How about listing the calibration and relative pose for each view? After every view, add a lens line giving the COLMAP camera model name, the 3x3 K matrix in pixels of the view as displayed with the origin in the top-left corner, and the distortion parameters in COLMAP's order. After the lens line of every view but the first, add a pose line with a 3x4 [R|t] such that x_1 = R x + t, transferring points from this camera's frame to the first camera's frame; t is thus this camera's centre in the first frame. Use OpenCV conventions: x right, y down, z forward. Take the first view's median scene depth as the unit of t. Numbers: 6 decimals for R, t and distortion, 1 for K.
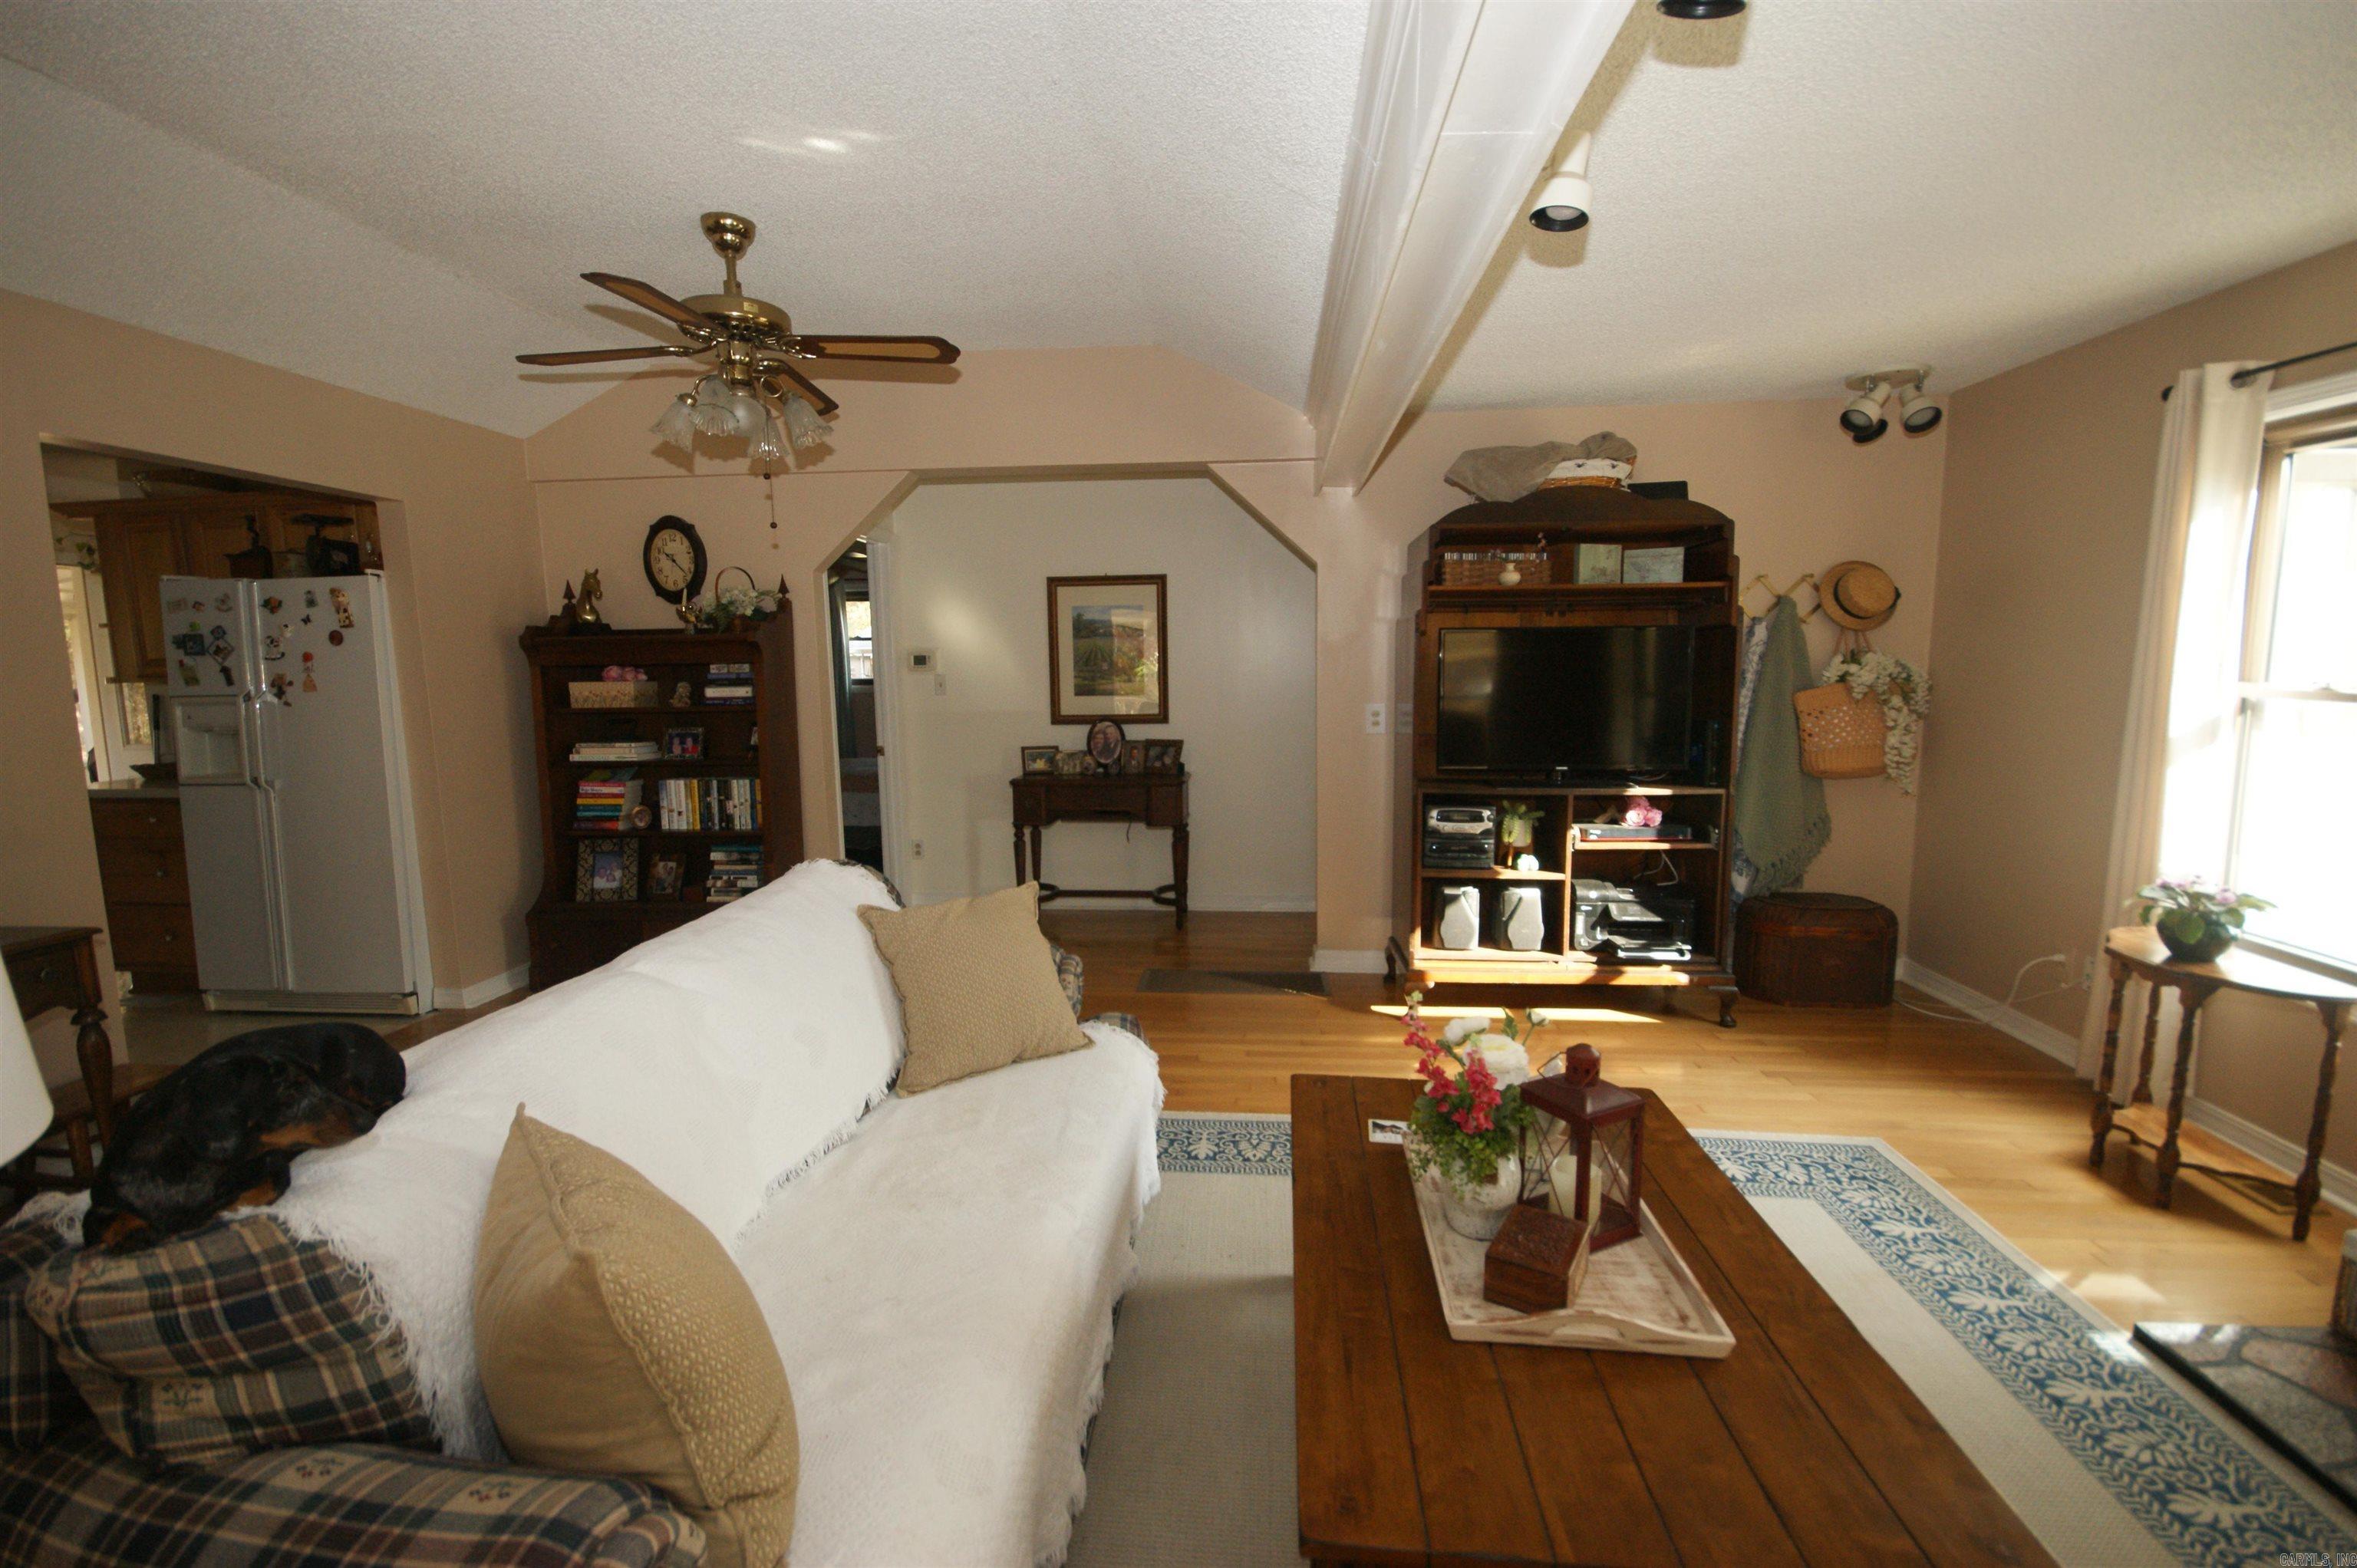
lens RADIAL K [[1031.8, 0, 1178.5], [0, 1031.8, 784.0], [0, 0, 1]] dist [0.004537, 0.000432]
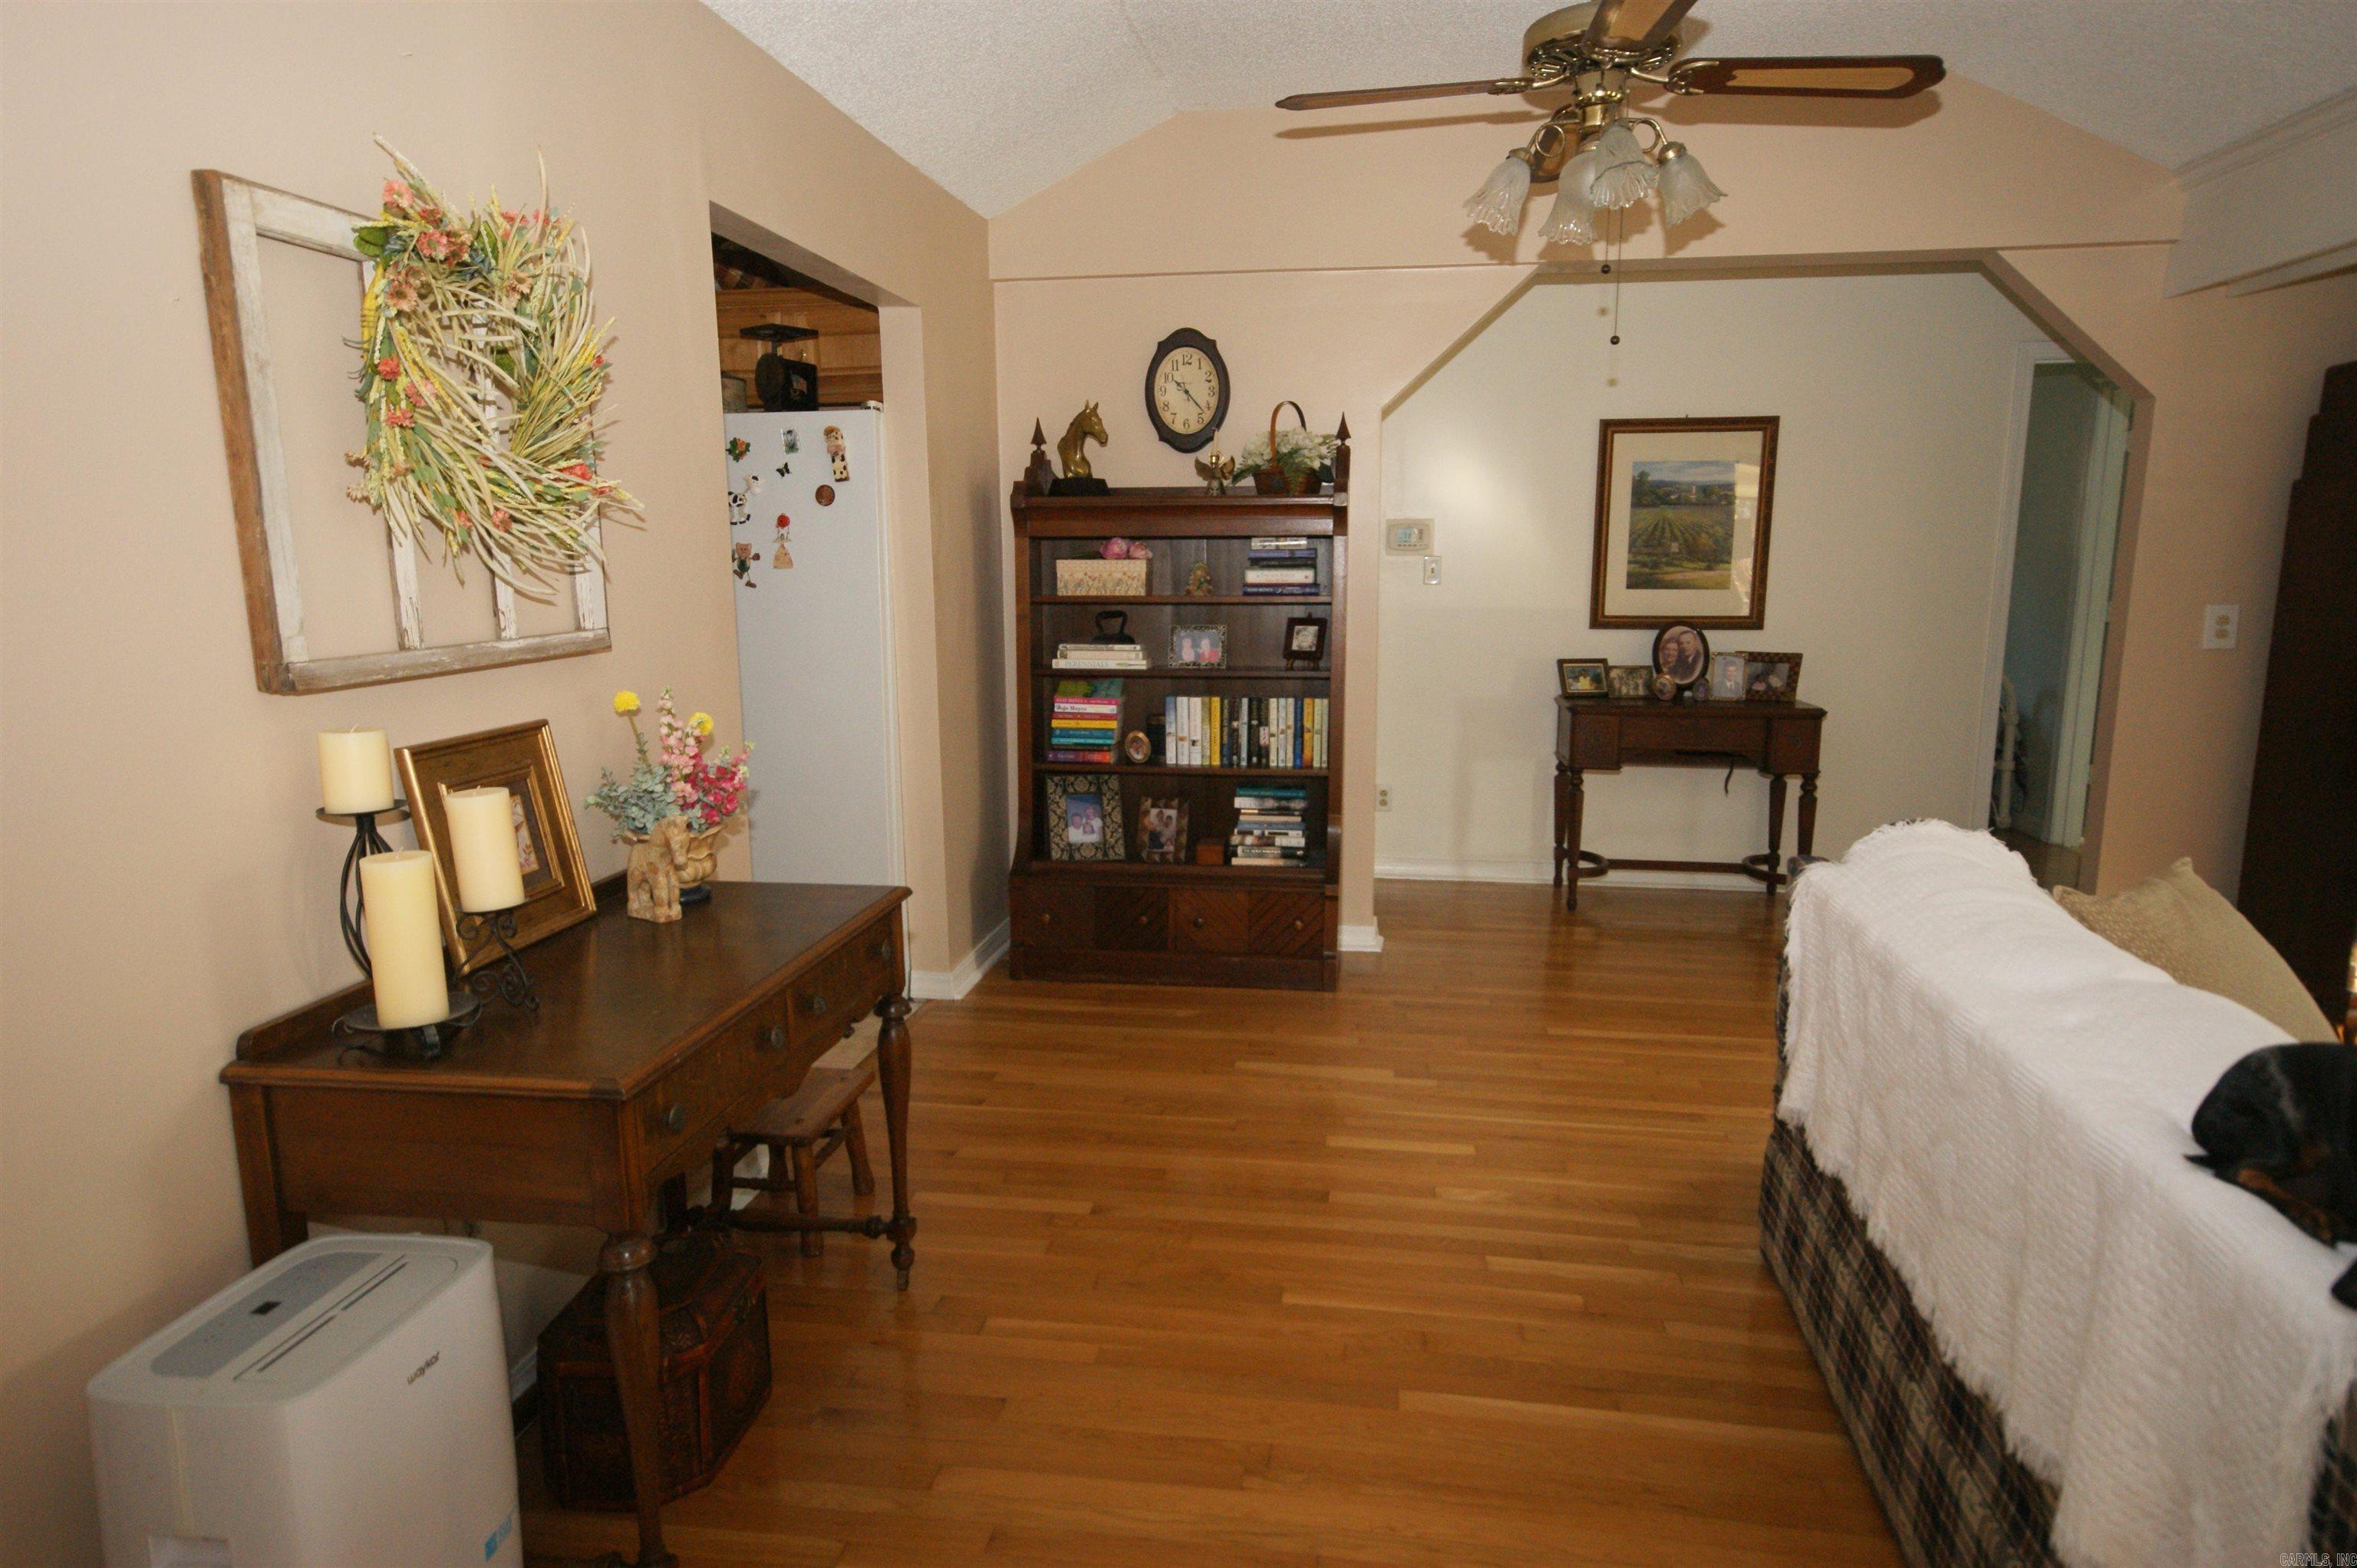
lens RADIAL K [[1384.9, 0, 1178.5], [0, 1384.9, 784.0], [0, 0, 1]] dist [0.002091, 0.000771]
pose [[0.997476, 0.023311, -0.067064, -0.425922], [-0.019744, 0.998379, 0.053379, 0.005411], [0.068200, -0.051920, 0.996320, 0.023231]]
